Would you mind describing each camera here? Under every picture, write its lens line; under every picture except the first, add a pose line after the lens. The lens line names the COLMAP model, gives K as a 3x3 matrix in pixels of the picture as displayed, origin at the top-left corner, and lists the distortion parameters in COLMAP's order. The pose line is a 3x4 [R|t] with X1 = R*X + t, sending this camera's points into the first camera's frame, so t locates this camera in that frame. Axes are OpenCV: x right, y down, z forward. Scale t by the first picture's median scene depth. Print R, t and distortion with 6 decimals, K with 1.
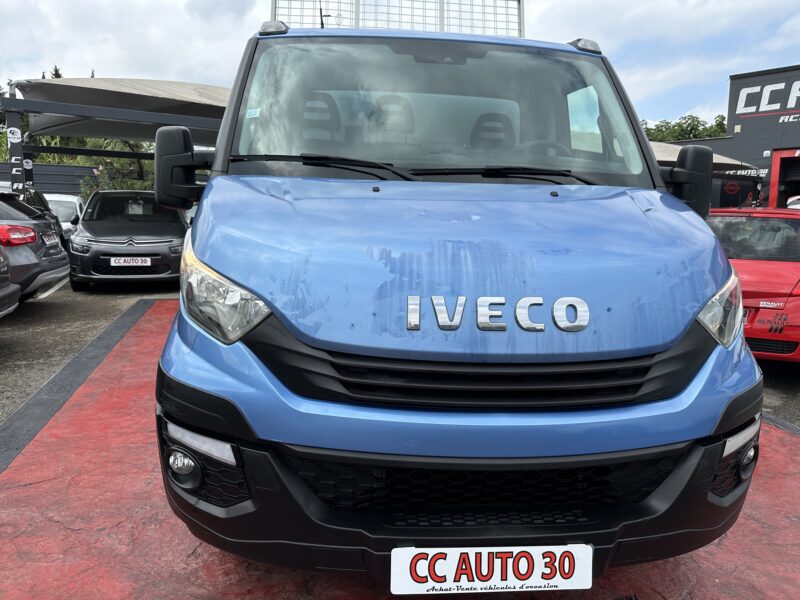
lens RADIAL K [[562.3, 0, 400.0], [0, 562.3, 300.9], [0, 0, 1]] dist [0.000874, -0.003183]
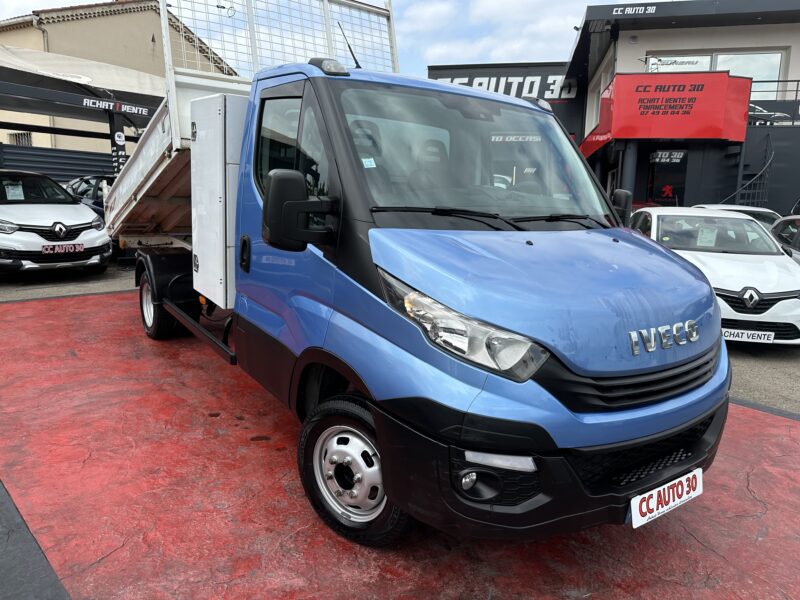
lens RADIAL K [[562.3, 0, 402.2], [0, 562.3, 297.8], [0, 0, 1]] dist [0.000874, -0.003183]
pose [[0.859894, -0.077386, 0.504573, -1.238266], [0.043571, 0.995962, 0.078496, -0.241767], [-0.508610, -0.045513, 0.859794, 0.036719]]
